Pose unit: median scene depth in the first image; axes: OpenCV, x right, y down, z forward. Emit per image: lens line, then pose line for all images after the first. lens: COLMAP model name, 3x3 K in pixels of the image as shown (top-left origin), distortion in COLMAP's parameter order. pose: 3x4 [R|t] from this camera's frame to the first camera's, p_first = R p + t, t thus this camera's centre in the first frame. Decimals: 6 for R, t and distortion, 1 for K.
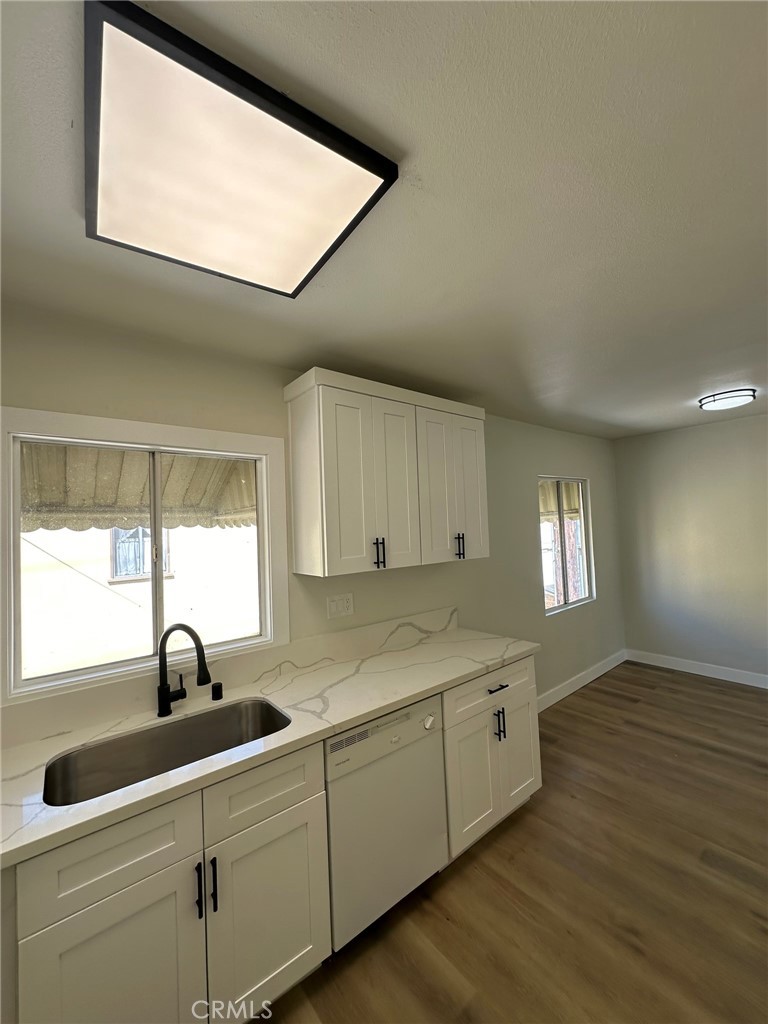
lens RADIAL K [[408.4, 0, 383.9], [0, 408.4, 513.4], [0, 0, 1]] dist [-0.005395, 0.001685]
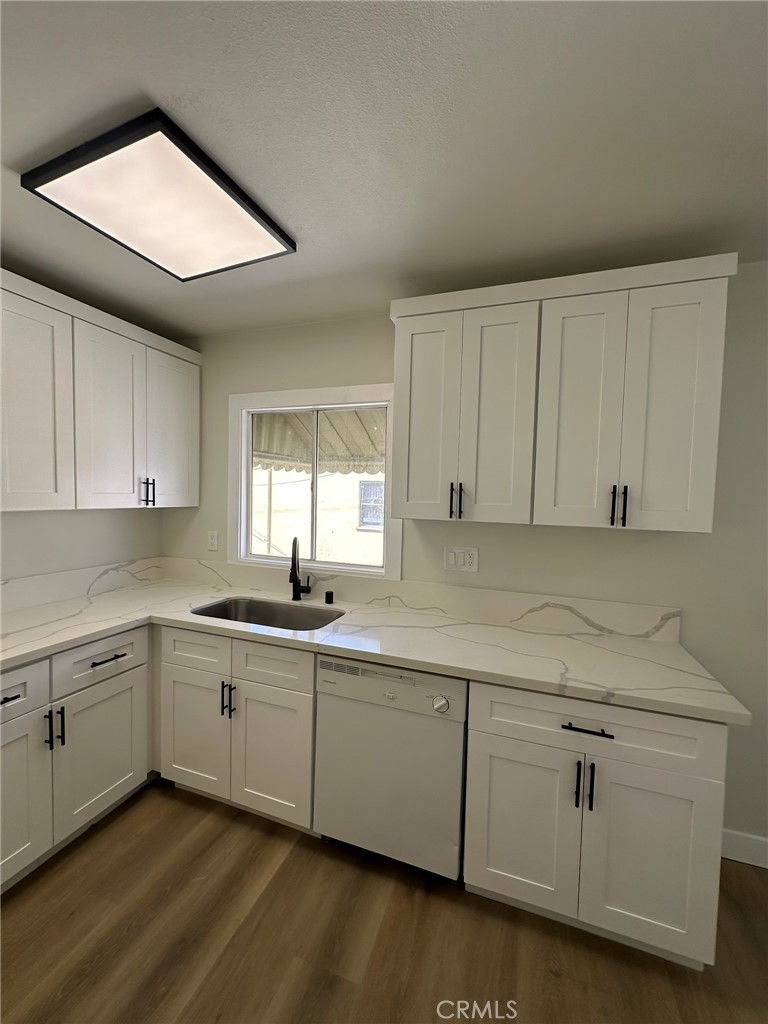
lens RADIAL K [[408.4, 0, 384.7], [0, 408.4, 513.0], [0, 0, 1]] dist [-0.005395, 0.001685]
pose [[0.519087, 0.092147, -0.849740, 0.640364], [-0.015164, 0.995008, 0.098637, 0.041050], [0.854587, -0.038316, 0.517893, 0.435854]]
